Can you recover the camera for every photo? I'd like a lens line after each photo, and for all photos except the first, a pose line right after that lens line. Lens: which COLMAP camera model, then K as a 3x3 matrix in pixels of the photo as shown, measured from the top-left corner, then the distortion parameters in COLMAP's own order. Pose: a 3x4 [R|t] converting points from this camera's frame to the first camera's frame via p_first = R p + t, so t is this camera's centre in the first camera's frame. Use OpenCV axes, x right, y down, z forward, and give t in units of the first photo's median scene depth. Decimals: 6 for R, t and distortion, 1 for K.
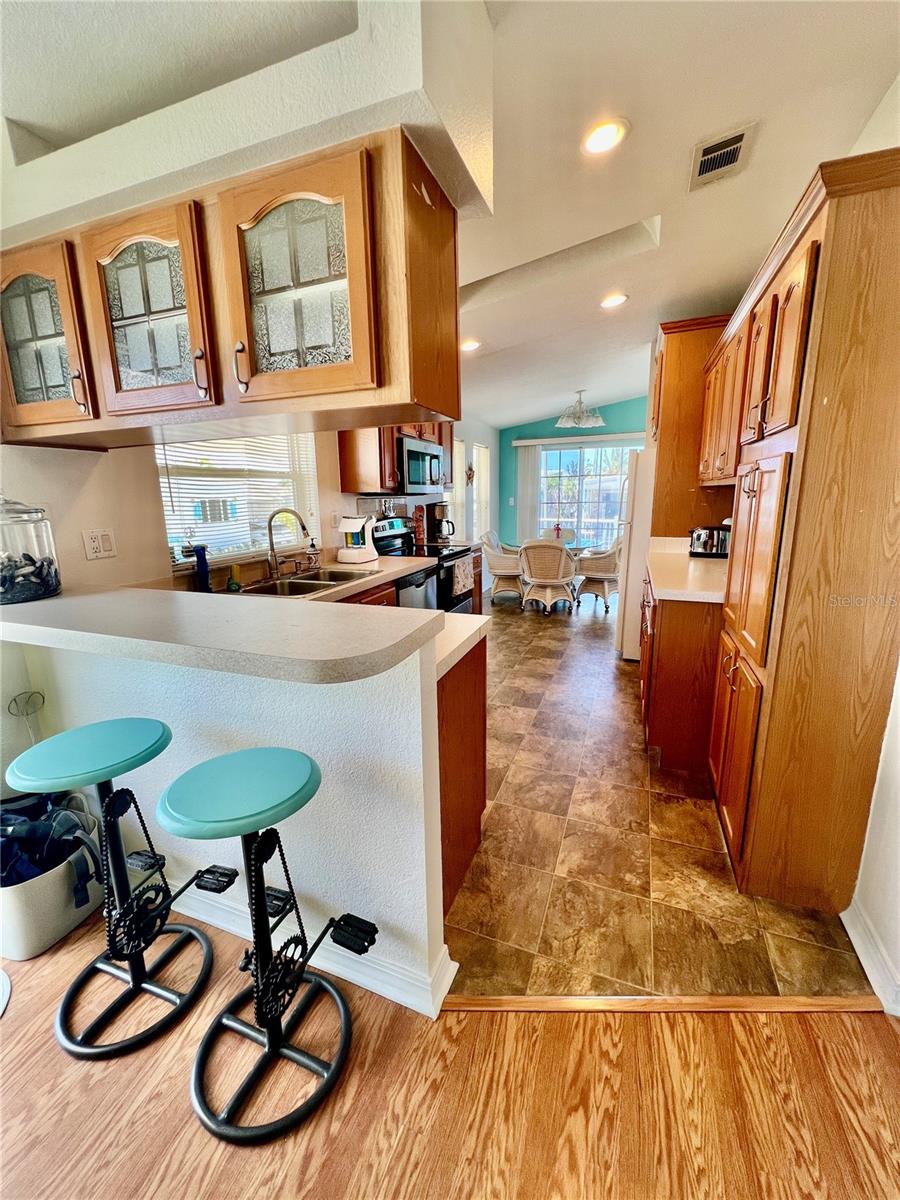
lens RADIAL K [[481.7, 0, 456.5], [0, 481.7, 592.9], [0, 0, 1]] dist [-0.001025, 0.000538]
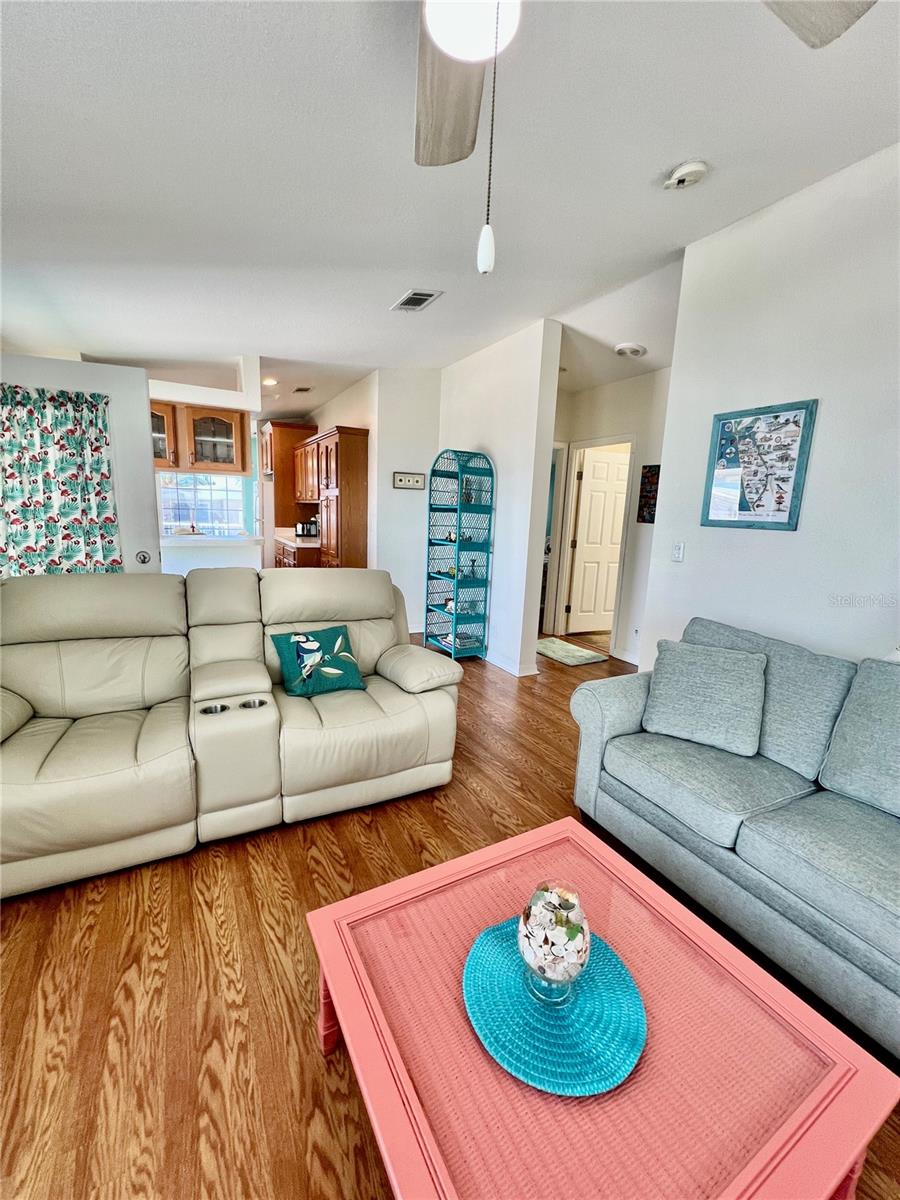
lens RADIAL K [[481.7, 0, 452.9], [0, 481.7, 593.3], [0, 0, 1]] dist [-0.001025, 0.000538]
pose [[0.646748, -0.079180, 0.758583, -0.630253], [0.094116, 0.995280, 0.023645, 0.171893], [-0.756875, 0.056102, 0.651147, -0.797181]]
